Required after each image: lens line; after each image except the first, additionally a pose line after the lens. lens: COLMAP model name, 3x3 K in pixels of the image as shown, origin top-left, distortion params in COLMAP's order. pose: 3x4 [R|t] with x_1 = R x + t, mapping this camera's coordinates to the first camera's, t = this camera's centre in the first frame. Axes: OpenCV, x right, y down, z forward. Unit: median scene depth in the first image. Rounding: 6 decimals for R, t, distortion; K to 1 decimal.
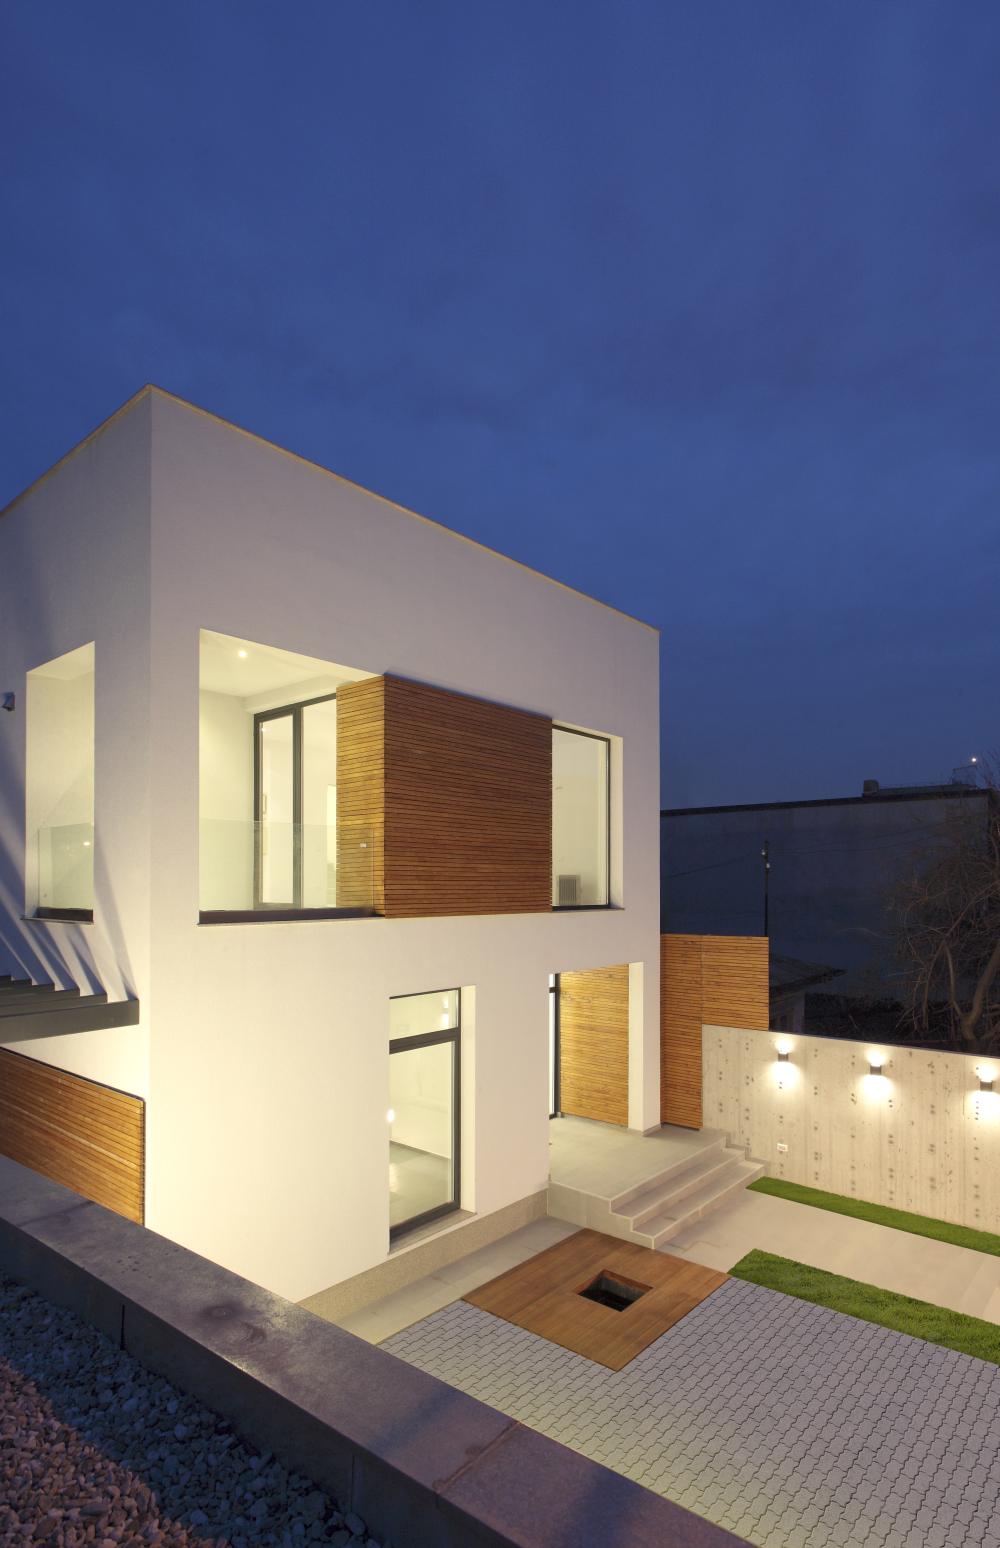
lens RADIAL K [[806.3, 0, 528.7], [0, 806.3, 888.3], [0, 0, 1]] dist [-0.004651, -0.000096]
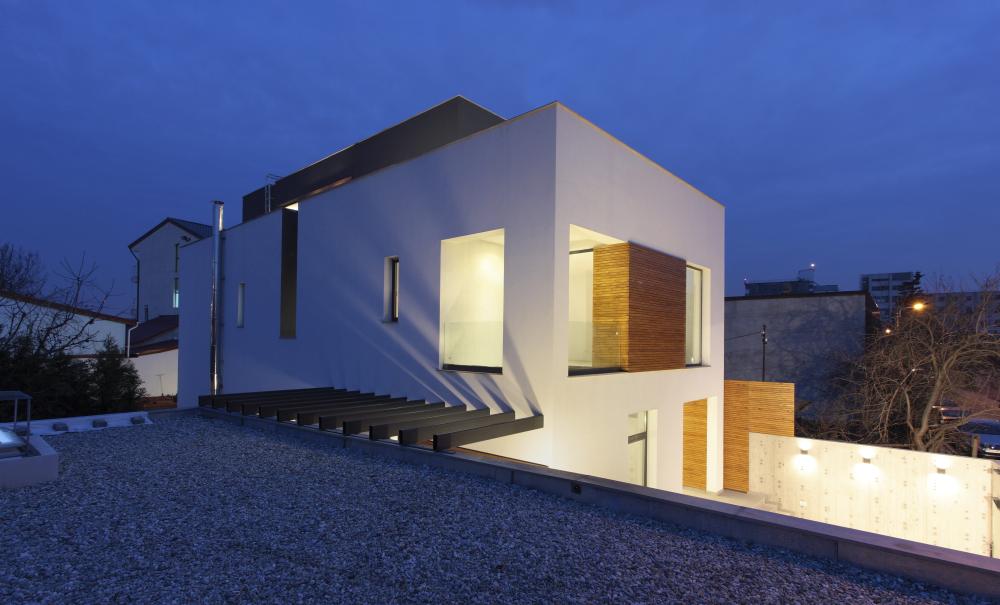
lens RADIAL K [[505.7, 0, 497.0], [0, 505.7, 338.0], [0, 0, 1]] dist [0.000318, 0.000530]
pose [[0.999186, 0.012313, -0.038411, -0.352733], [-0.012643, 0.999885, -0.008348, -0.023521], [0.038304, 0.008827, 0.999227, -0.144315]]
